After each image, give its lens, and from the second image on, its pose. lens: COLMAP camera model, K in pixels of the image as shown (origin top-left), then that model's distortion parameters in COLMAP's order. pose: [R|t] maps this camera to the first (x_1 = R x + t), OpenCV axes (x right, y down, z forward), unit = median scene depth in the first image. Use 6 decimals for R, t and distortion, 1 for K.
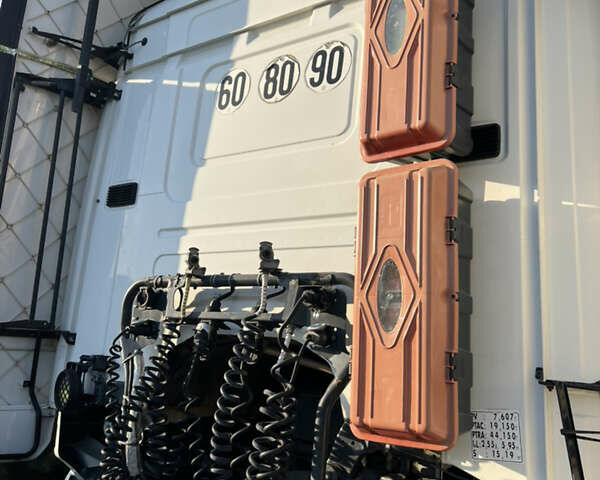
lens RADIAL K [[593.3, 0, 301.8], [0, 593.3, 231.2], [0, 0, 1]] dist [0.098488, -0.193989]
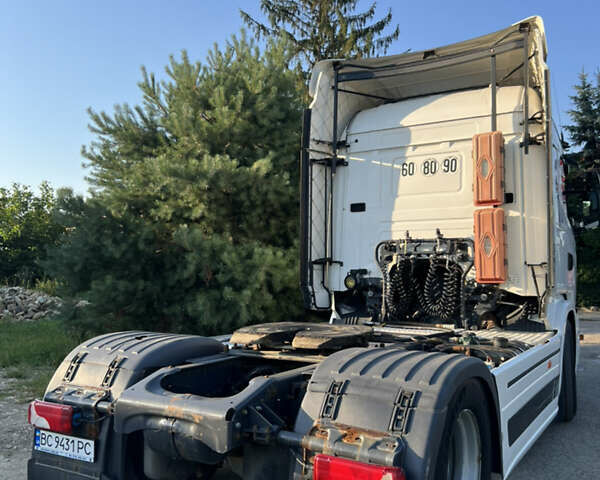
lens RADIAL K [[593.3, 0, 301.8], [0, 593.3, 231.2], [0, 0, 1]] dist [0.098488, -0.193989]
pose [[0.995652, -0.051274, 0.077774, -0.881825], [0.042020, 0.992327, 0.116279, -0.314456], [-0.083139, -0.112506, 0.990167, -1.776574]]
